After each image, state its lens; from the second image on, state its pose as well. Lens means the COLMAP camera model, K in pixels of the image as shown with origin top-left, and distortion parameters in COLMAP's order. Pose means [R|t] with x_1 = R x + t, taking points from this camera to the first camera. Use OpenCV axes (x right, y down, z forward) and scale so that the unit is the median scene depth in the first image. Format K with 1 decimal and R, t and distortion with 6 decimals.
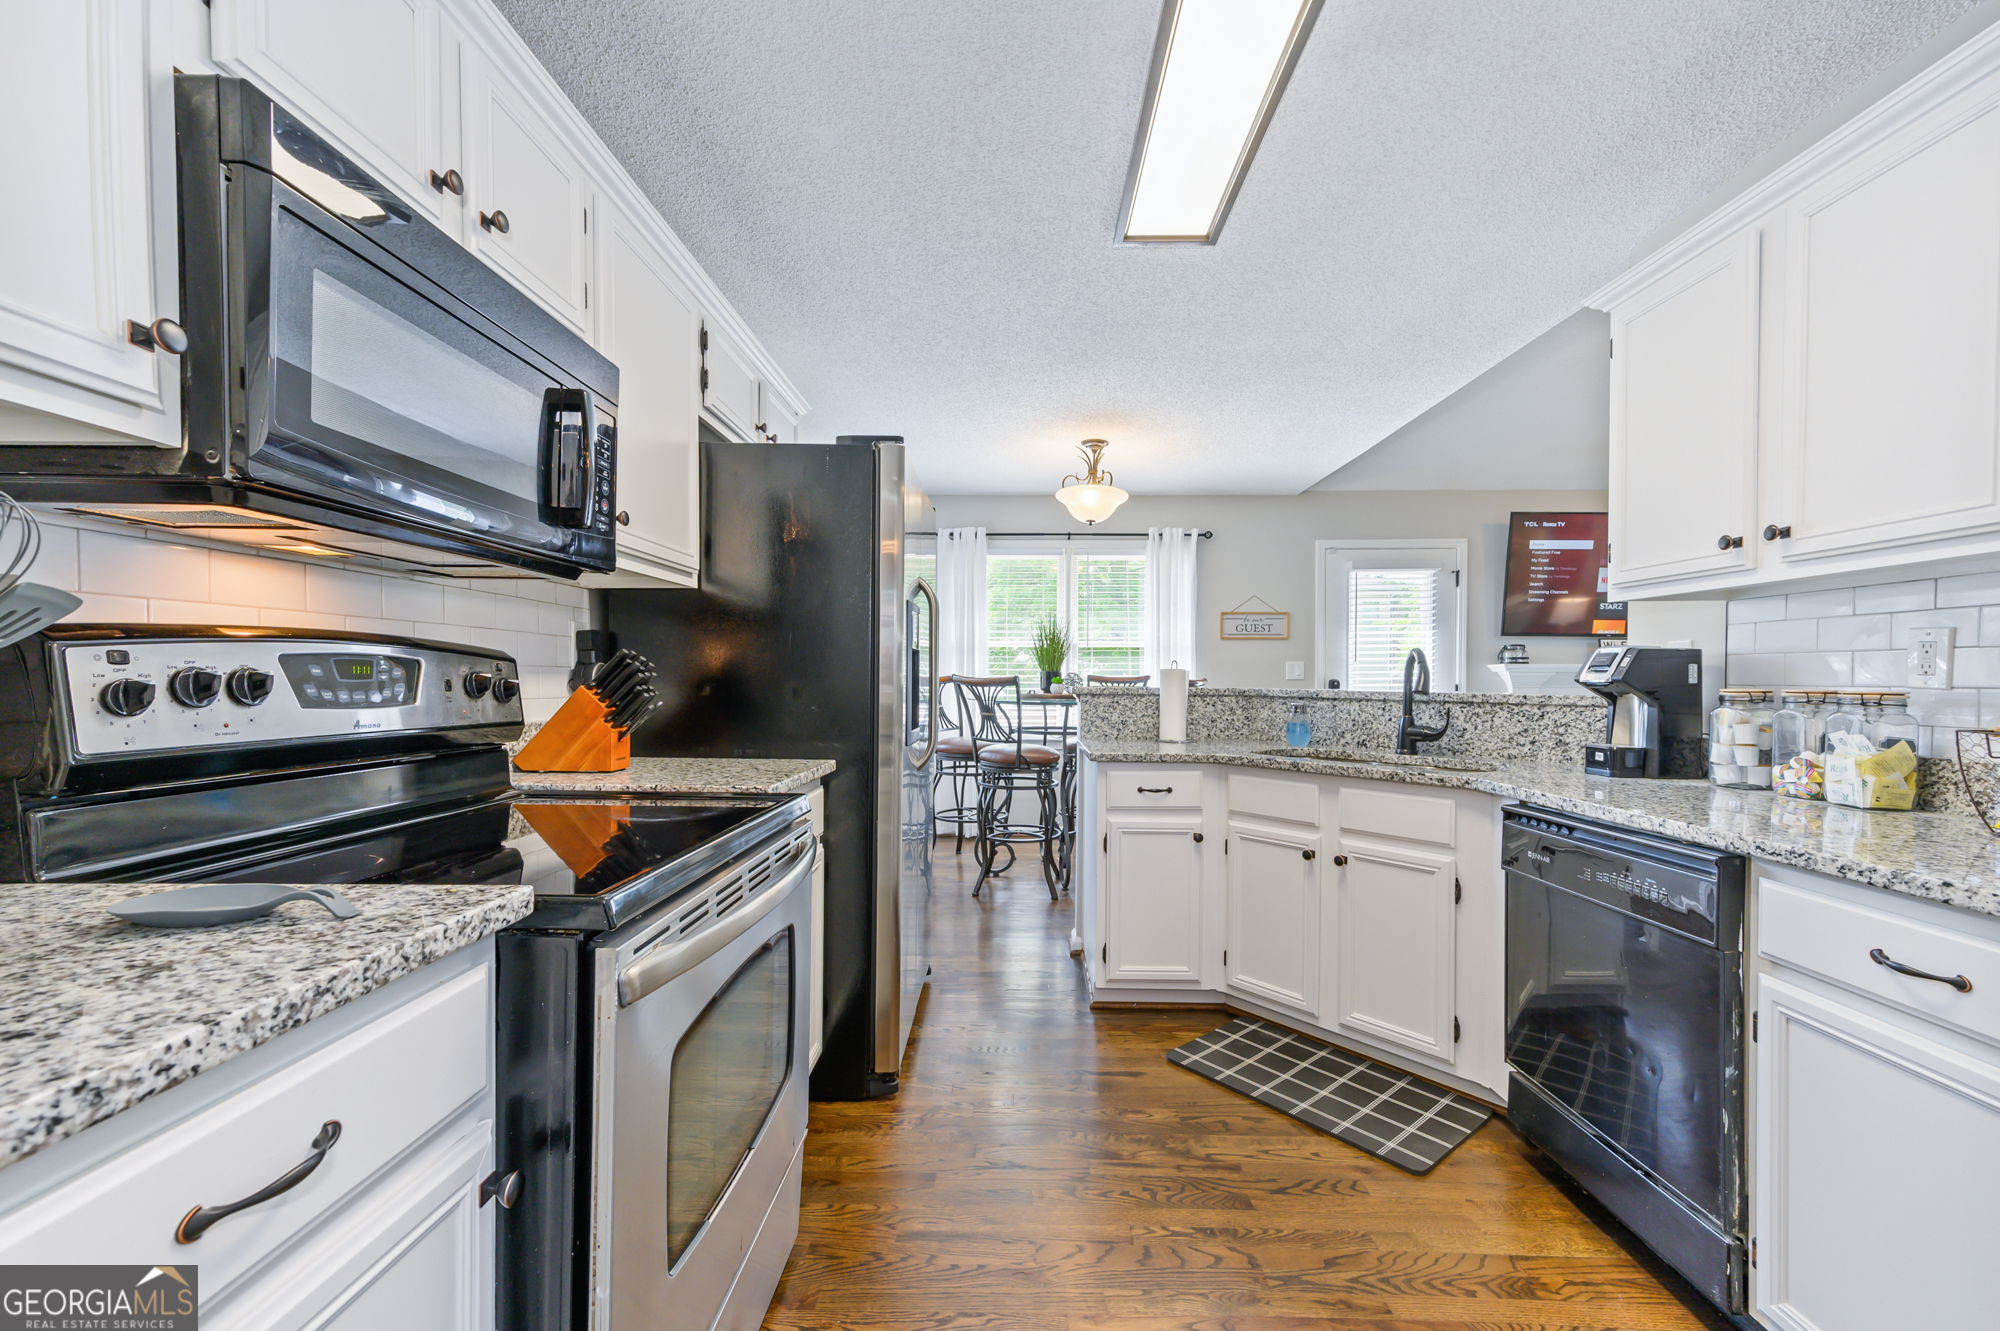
lens RADIAL K [[848.5, 0, 995.9], [0, 848.5, 681.3], [0, 0, 1]] dist [0.001764, -0.001813]
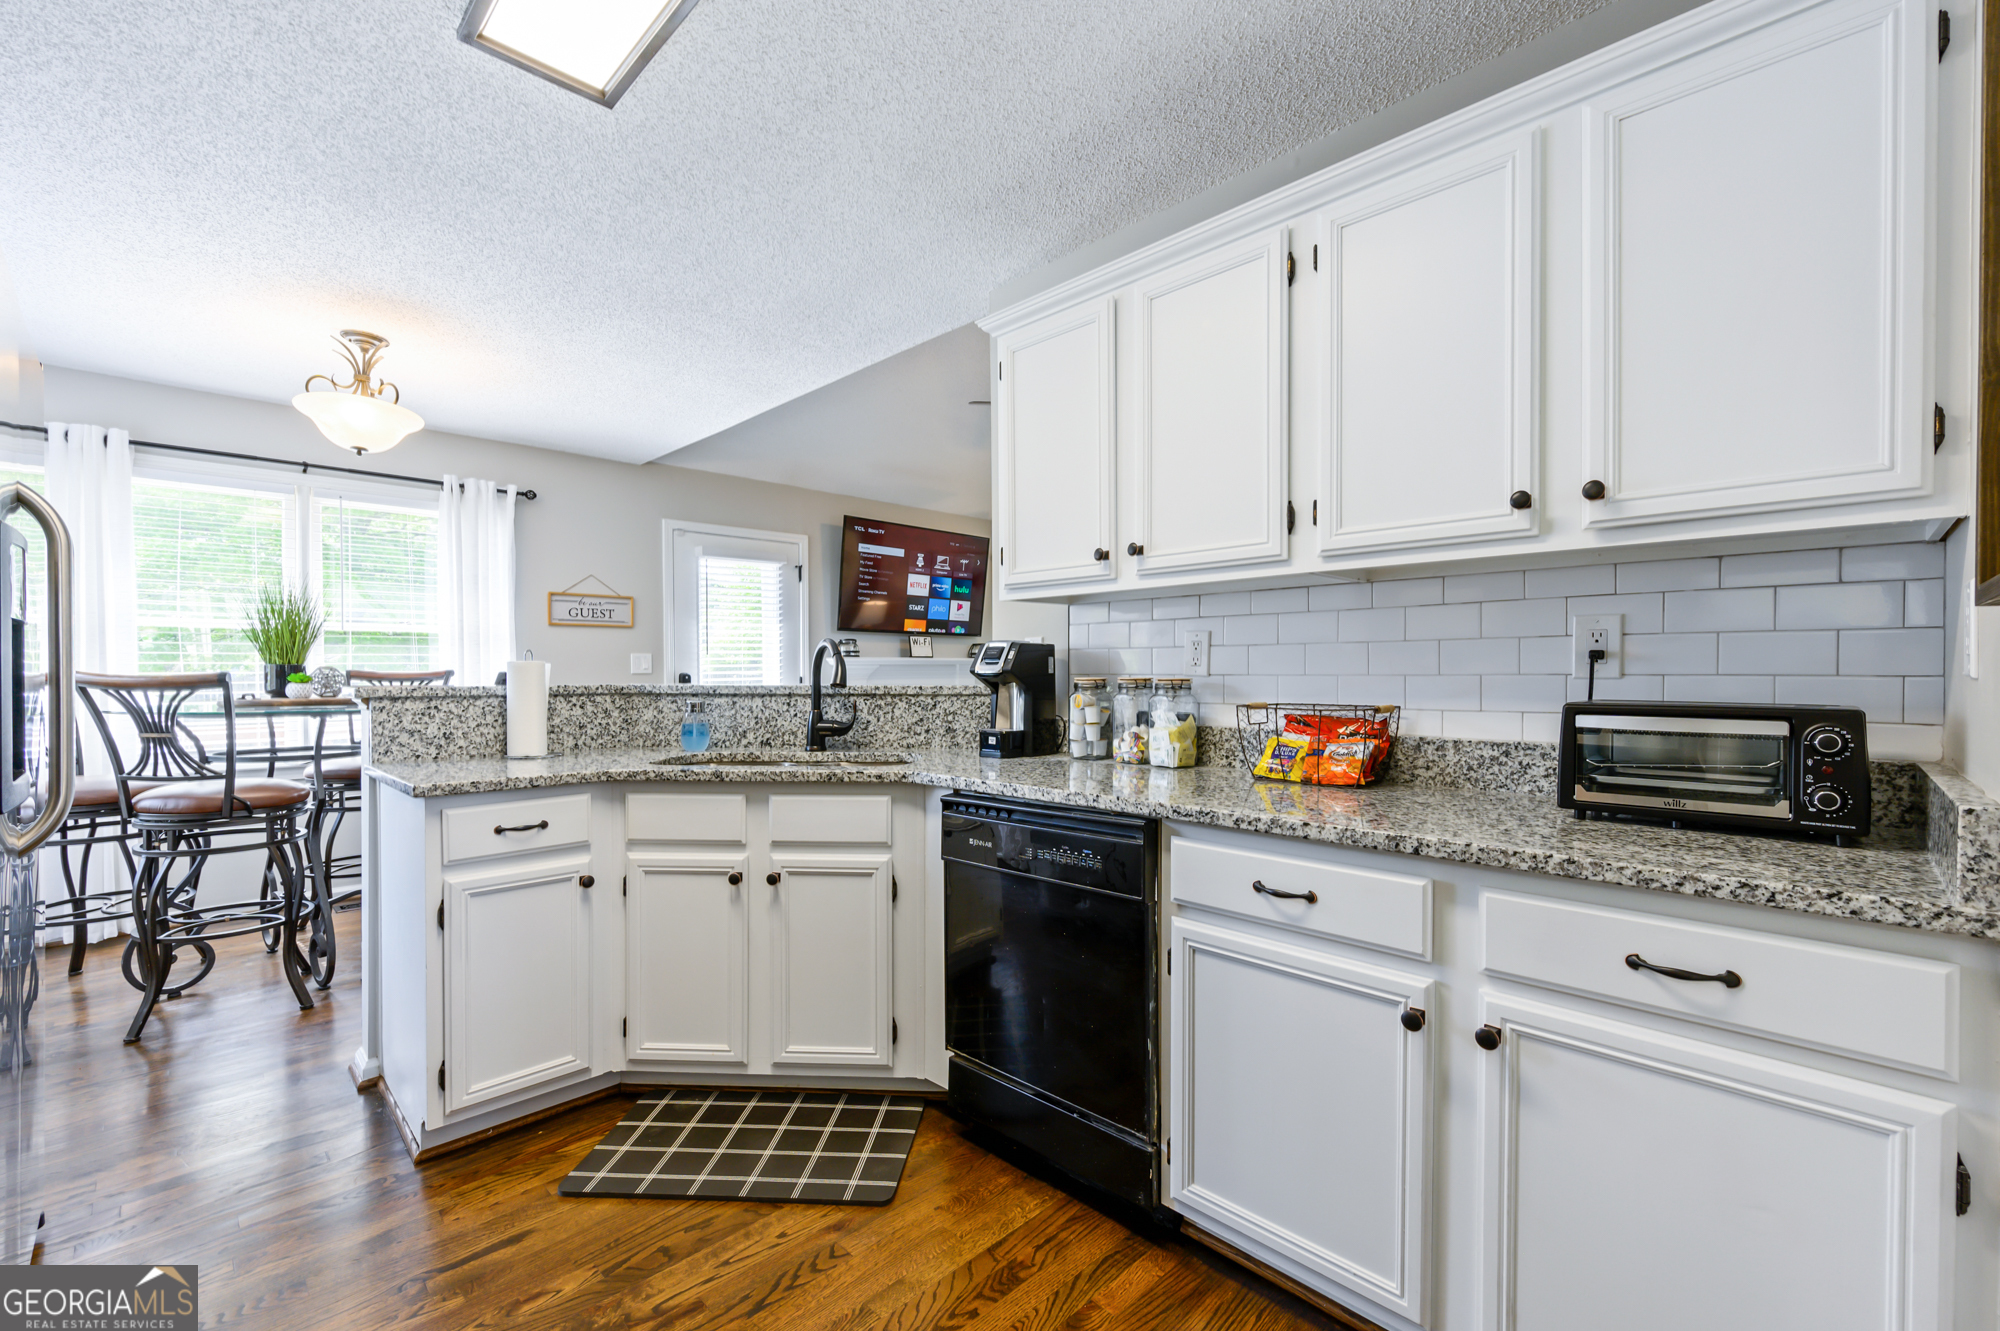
lens RADIAL K [[848.5, 0, 1029.8], [0, 848.5, 675.9], [0, 0, 1]] dist [0.001764, -0.001813]
pose [[0.667952, -0.011790, 0.744111, -0.074270], [0.010852, 0.999922, 0.006102, -0.001779], [-0.744125, 0.003999, 0.668028, 0.228647]]
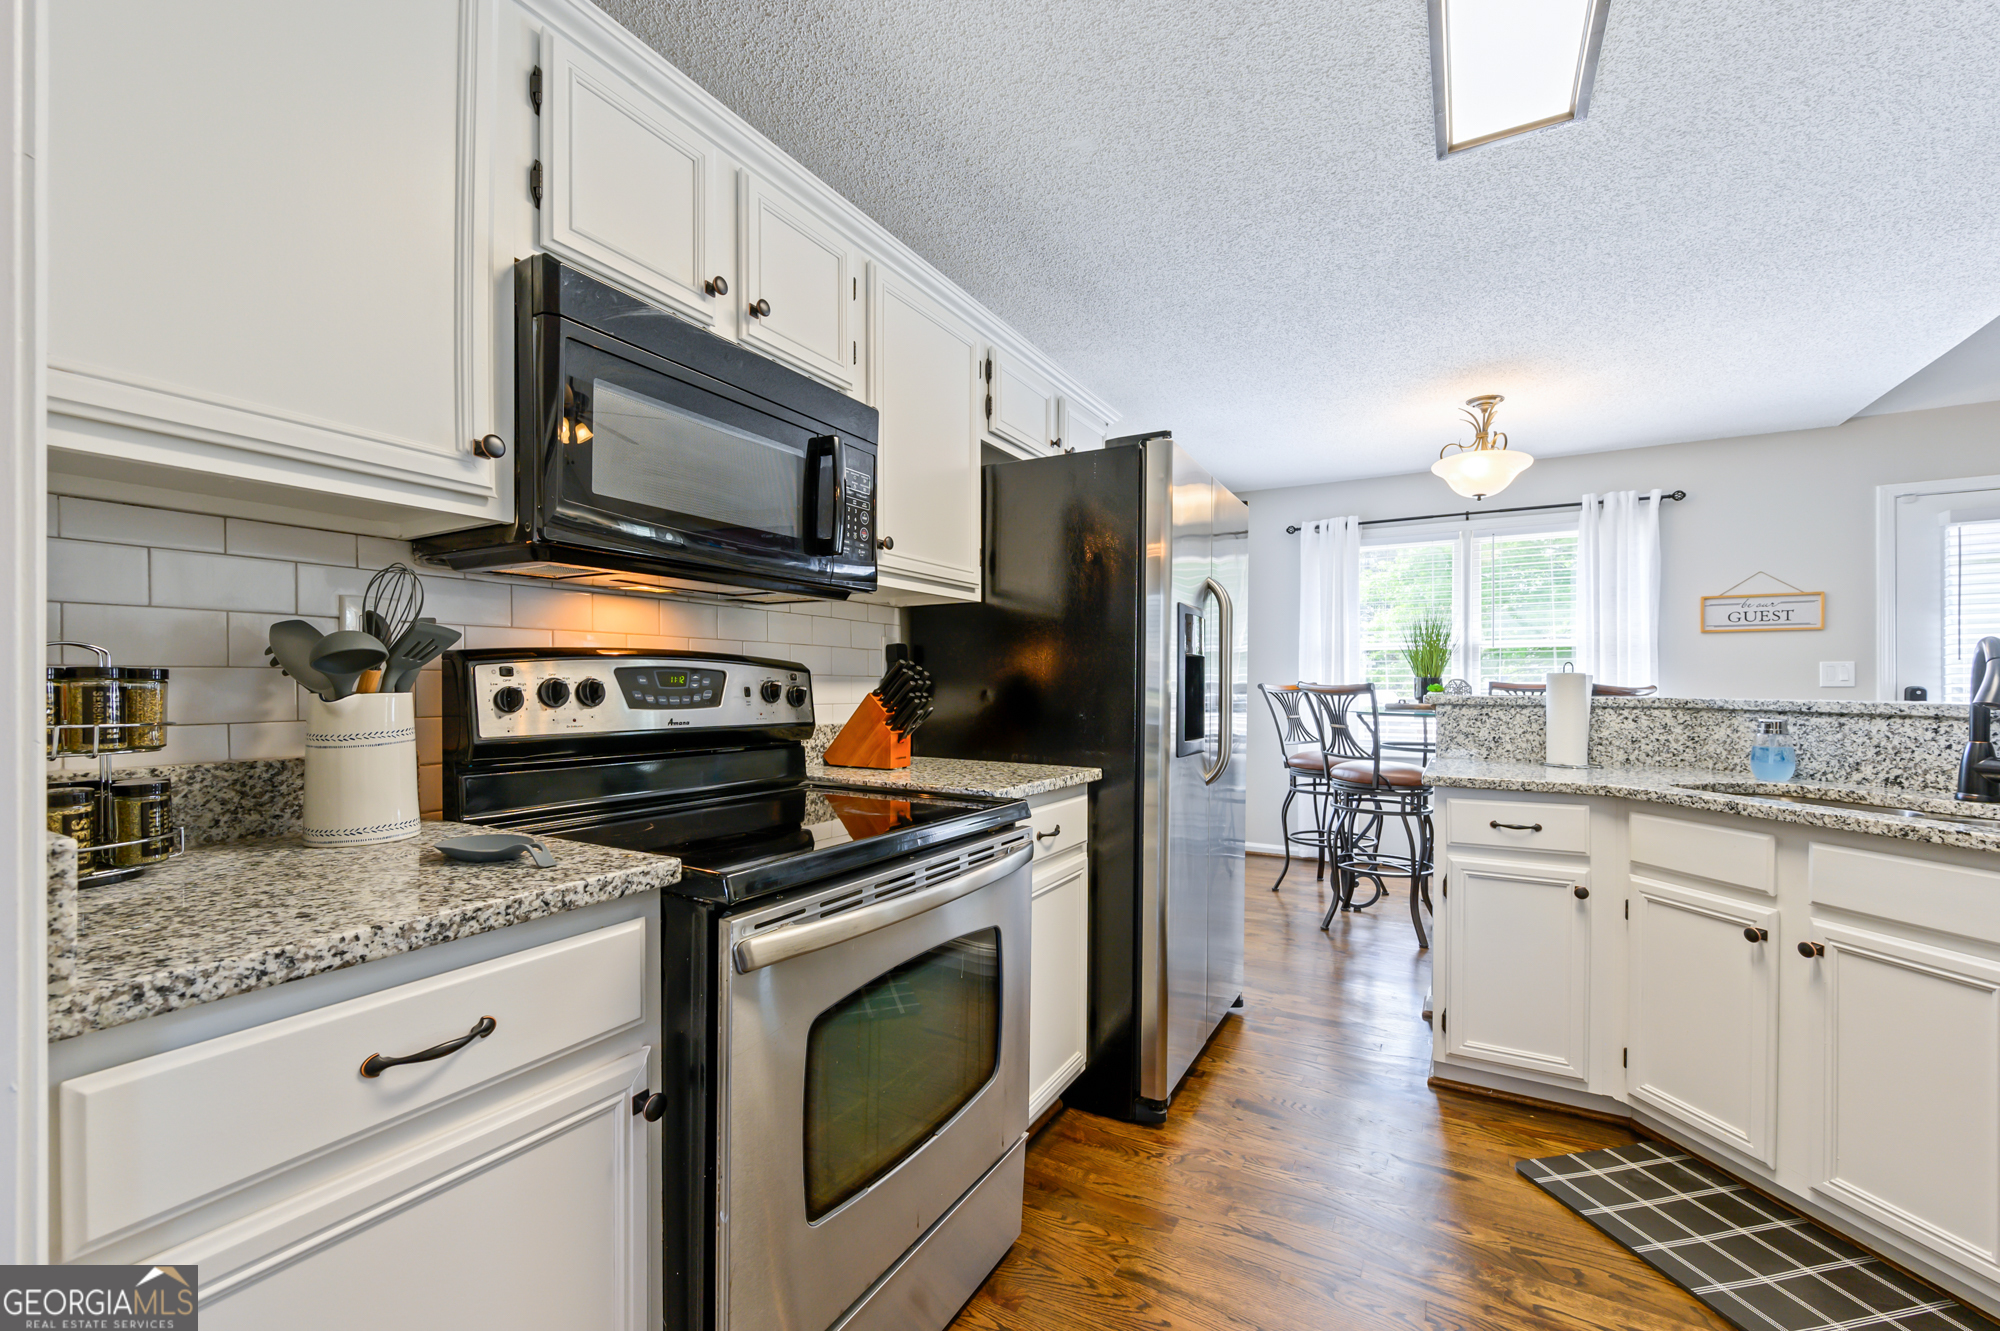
lens RADIAL K [[848.5, 0, 973.2], [0, 848.5, 680.5], [0, 0, 1]] dist [0.001764, -0.001813]
pose [[0.865992, -0.004958, -0.500034, 0.176276], [-0.000276, 0.999946, -0.010393, 0.000523], [0.500058, 0.009138, 0.865944, 0.069186]]
